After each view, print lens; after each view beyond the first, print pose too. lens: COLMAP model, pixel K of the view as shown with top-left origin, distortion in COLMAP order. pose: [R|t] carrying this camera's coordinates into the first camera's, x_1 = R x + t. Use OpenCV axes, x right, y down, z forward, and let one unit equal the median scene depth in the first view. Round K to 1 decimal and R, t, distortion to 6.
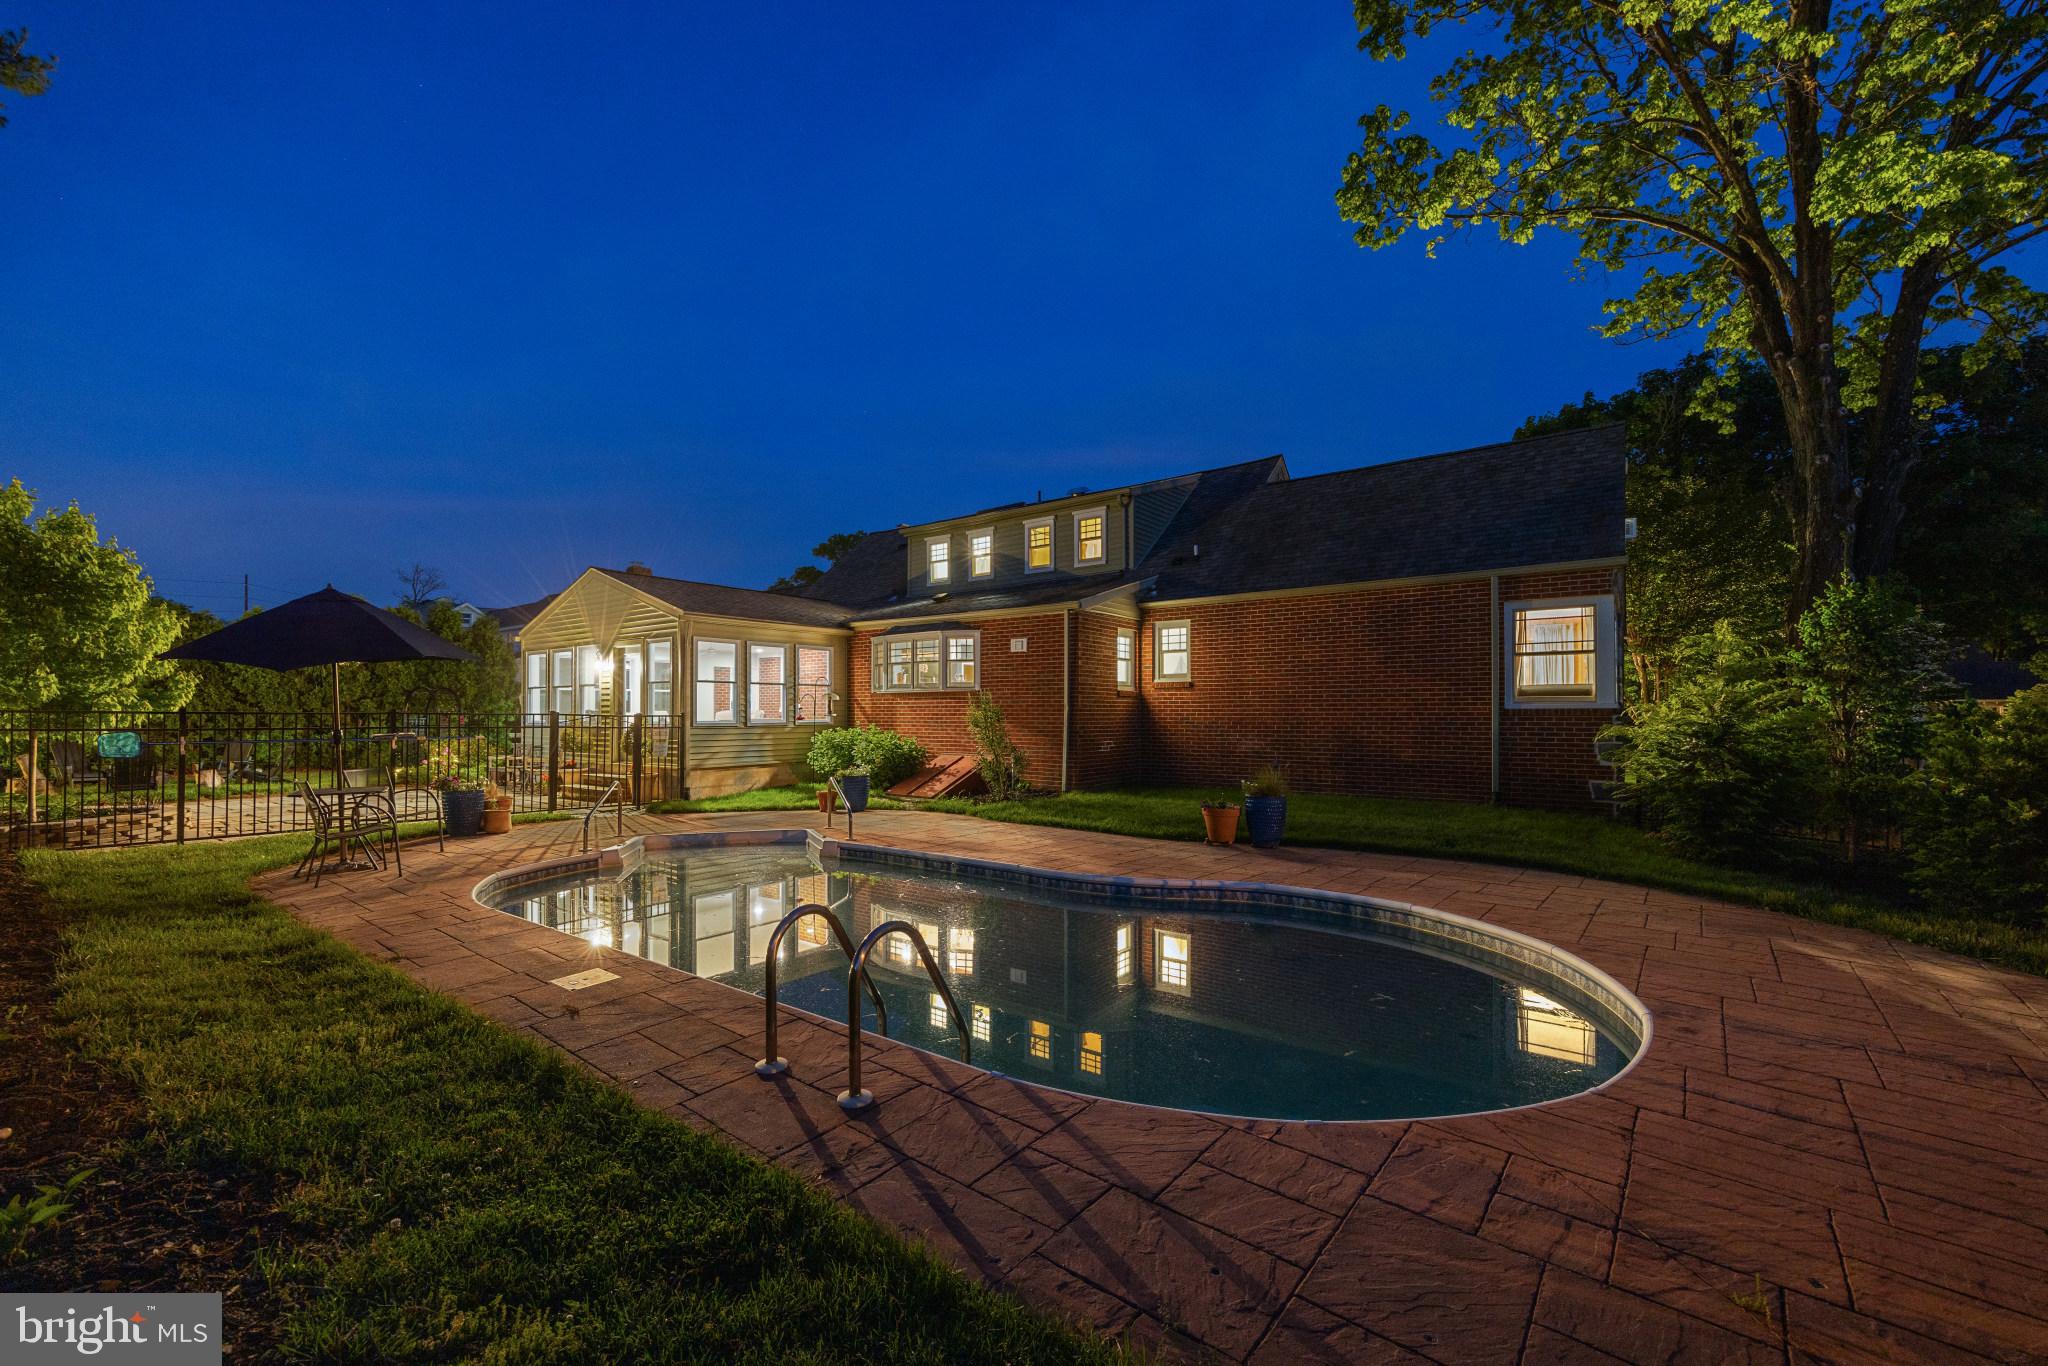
lens RADIAL K [[842.3, 0, 1024.0], [0, 842.3, 683.0], [0, 0, 1]] dist [0.010312, 0.000330]
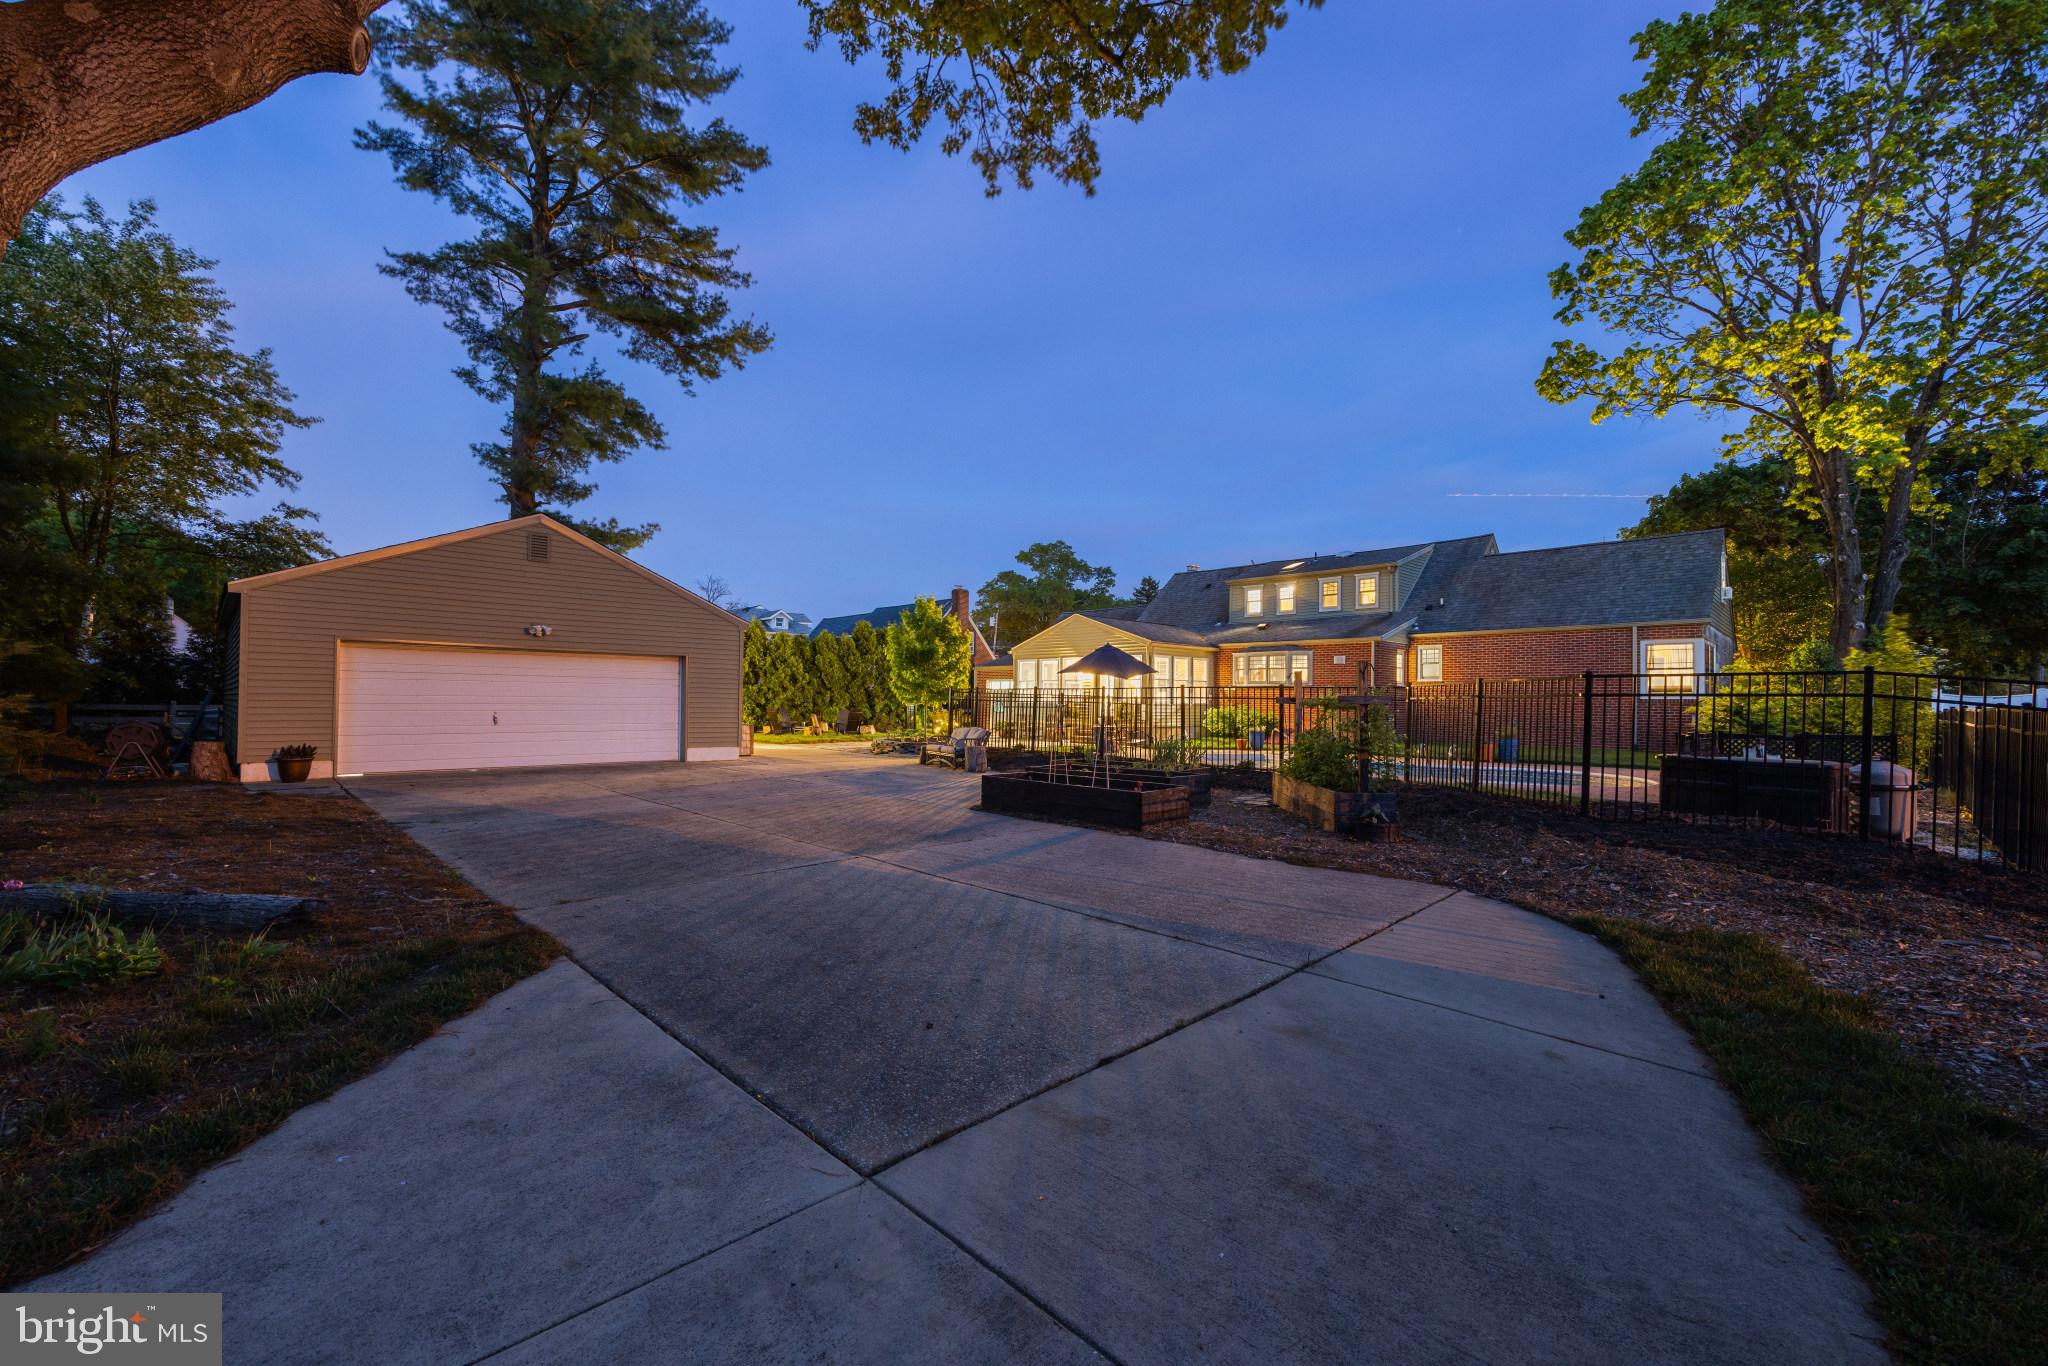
lens RADIAL K [[842.3, 0, 1024.0], [0, 842.3, 683.0], [0, 0, 1]] dist [0.010312, 0.000330]
pose [[0.988537, 0.008097, -0.150764, -0.351173], [-0.005928, 0.999872, 0.014828, -0.017103], [0.150865, -0.013765, 0.988459, -0.756110]]
